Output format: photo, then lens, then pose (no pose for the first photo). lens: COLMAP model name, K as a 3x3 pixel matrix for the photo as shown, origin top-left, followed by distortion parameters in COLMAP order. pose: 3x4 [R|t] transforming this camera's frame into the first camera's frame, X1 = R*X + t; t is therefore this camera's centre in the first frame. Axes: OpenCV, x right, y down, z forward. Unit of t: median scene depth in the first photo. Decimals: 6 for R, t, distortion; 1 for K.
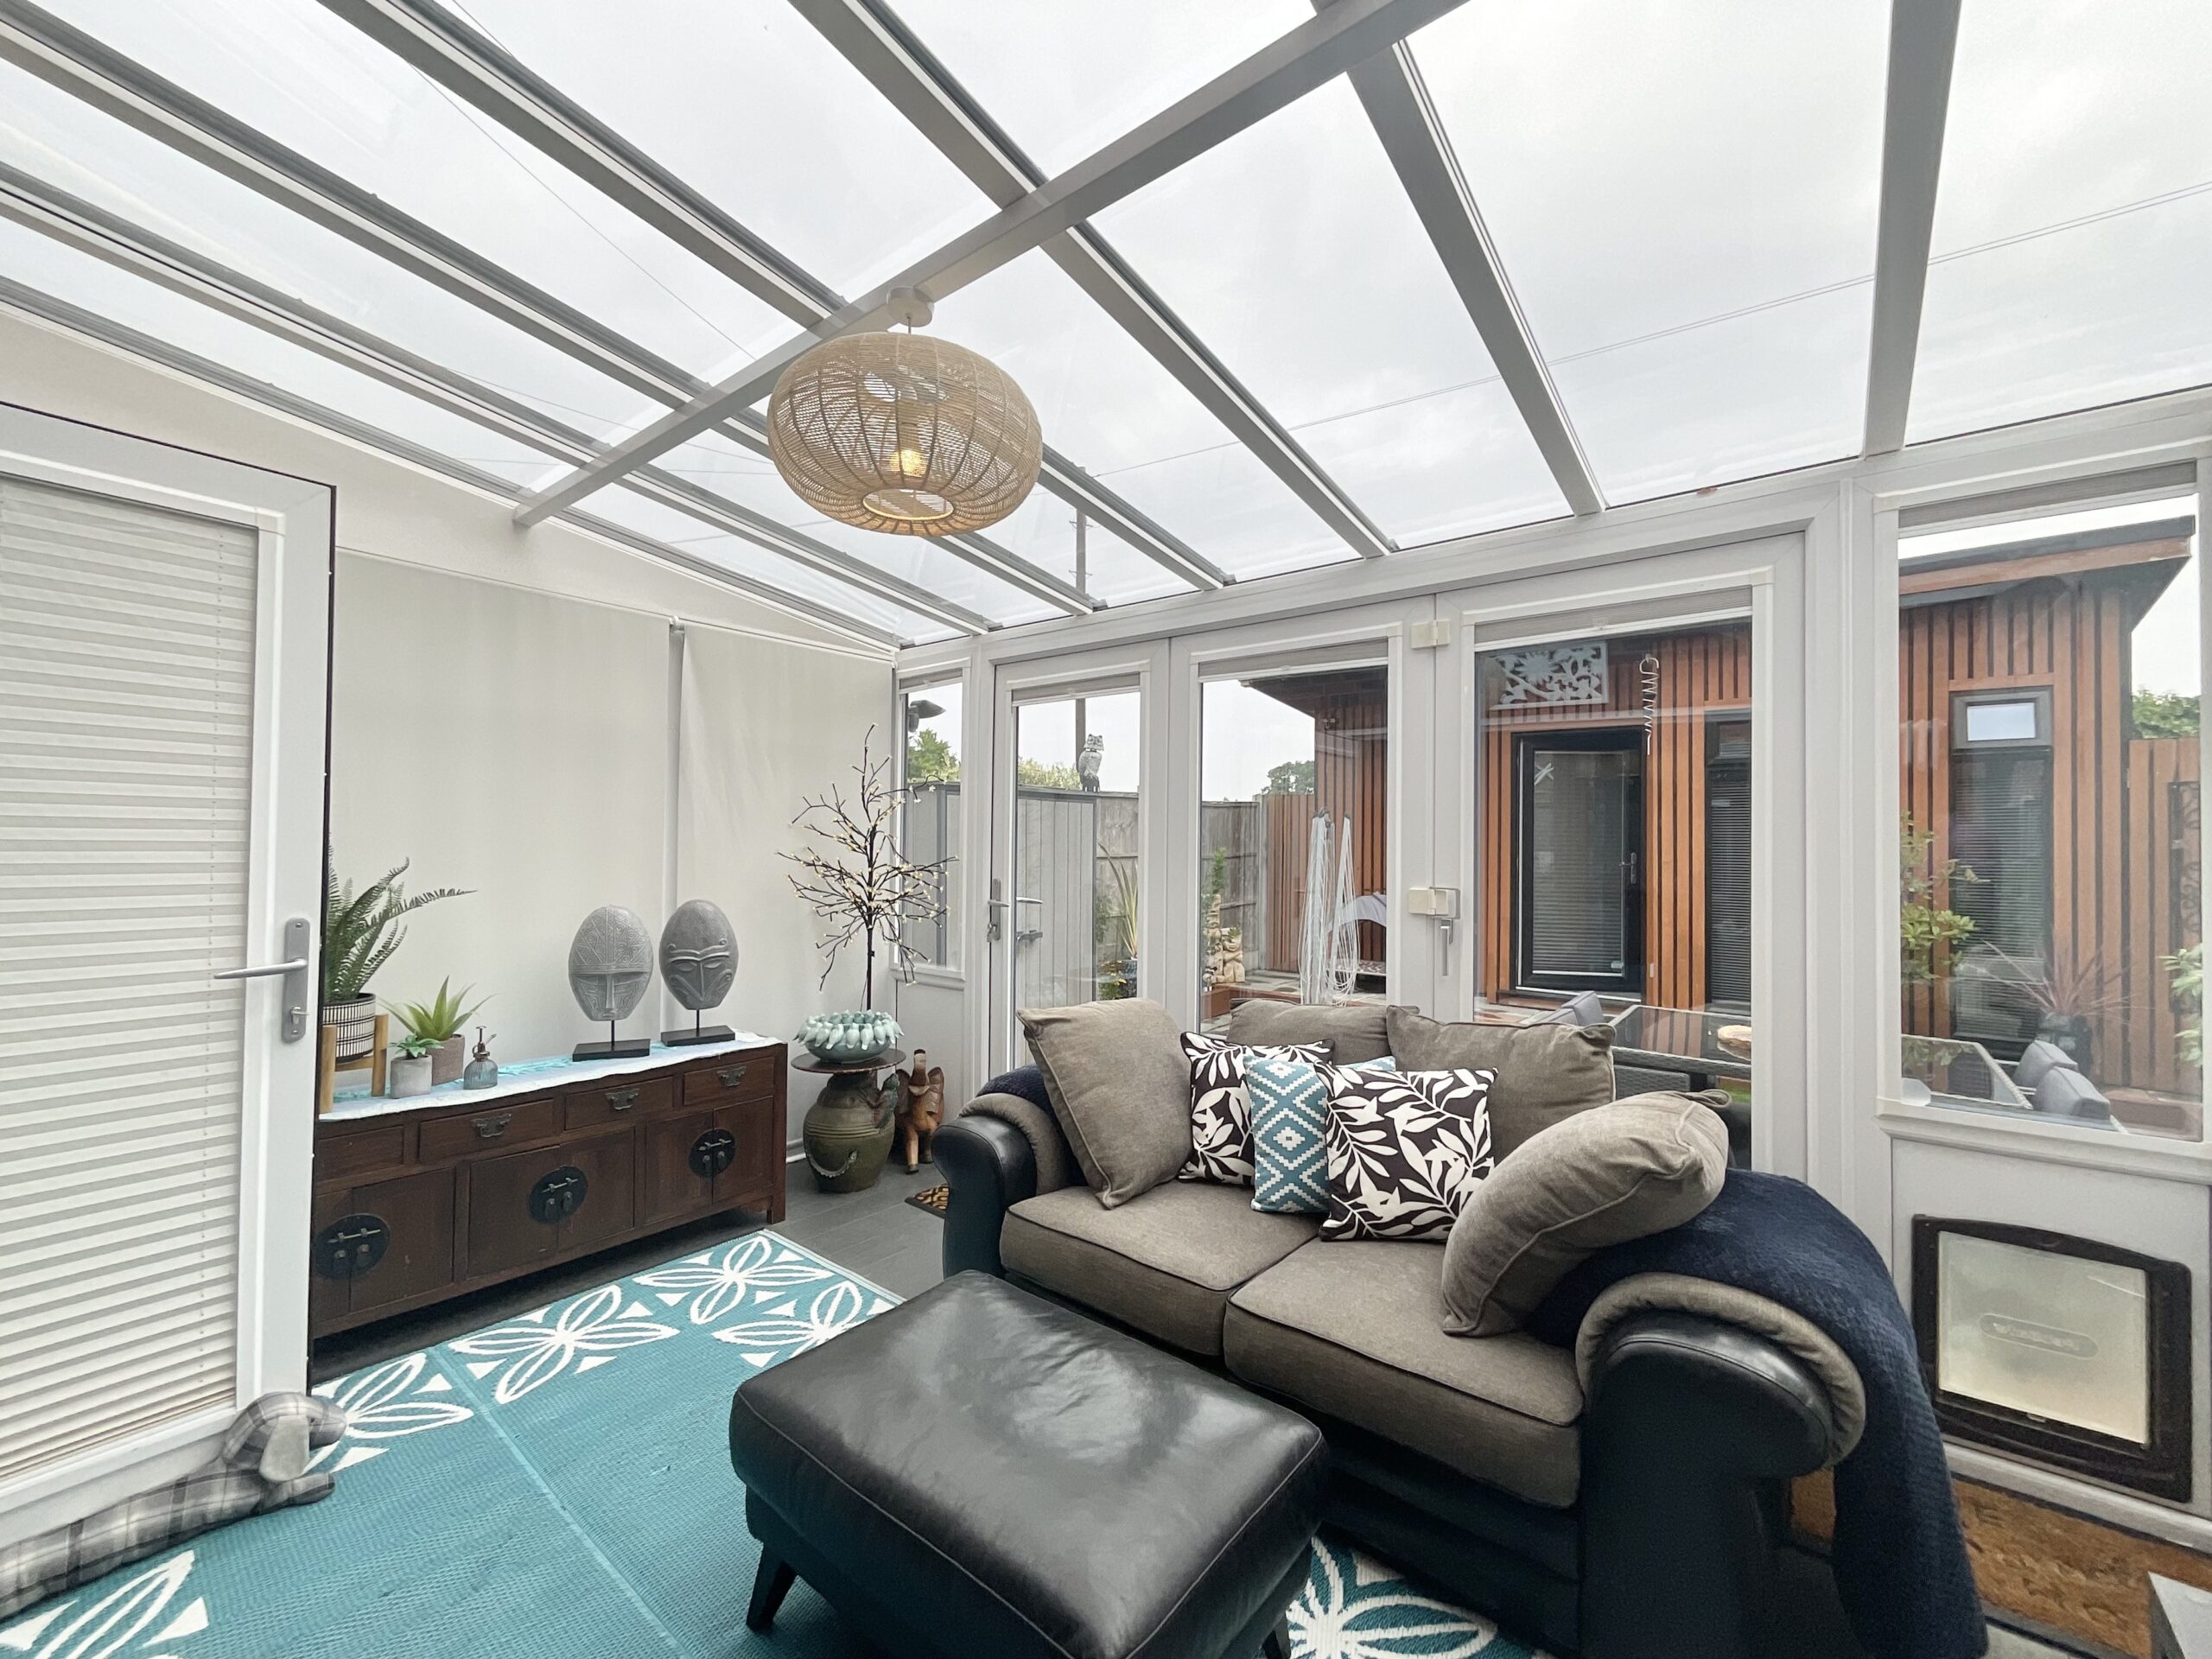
lens RADIAL K [[901.9, 0, 1111.4], [0, 901.9, 828.8], [0, 0, 1]] dist [0.000286, 0.001446]
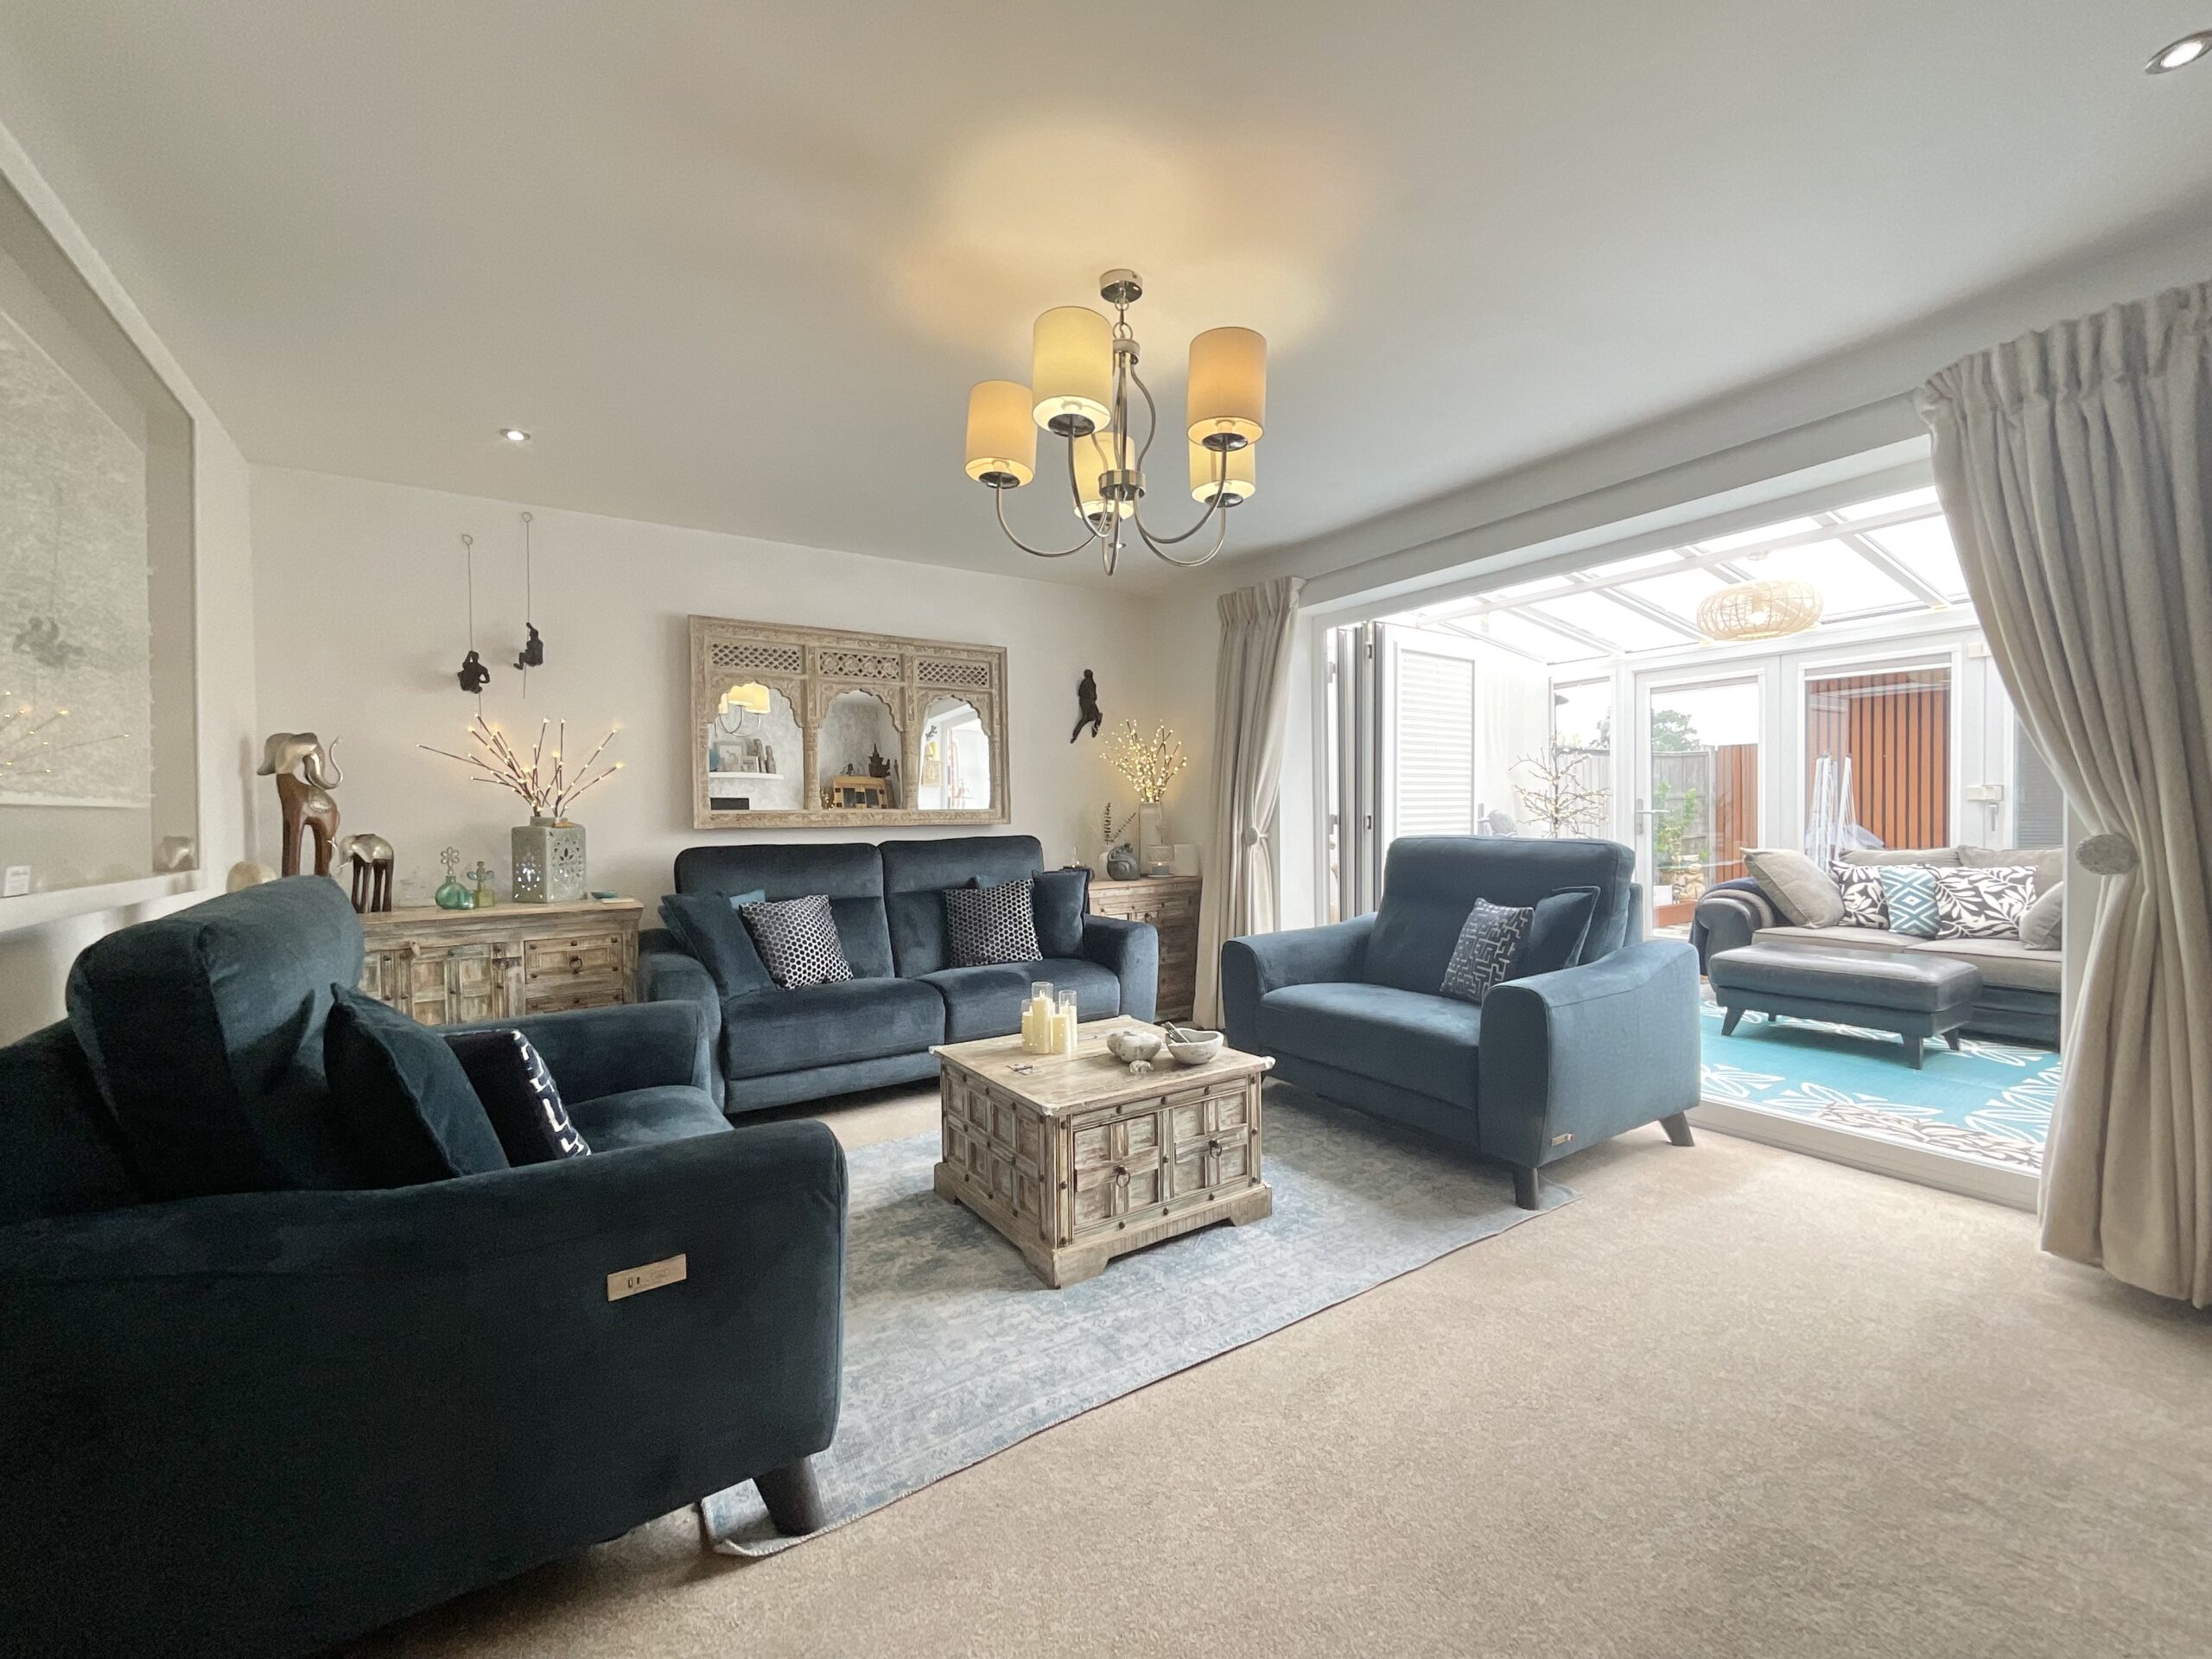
lens RADIAL K [[901.9, 0, 1101.7], [0, 901.9, 828.6], [0, 0, 1]] dist [0.000286, 0.001446]
pose [[0.949357, -0.017671, -0.313702, -0.953206], [0.028726, 0.999117, 0.030655, 0.052196], [0.312883, -0.038114, 0.949027, -1.628397]]
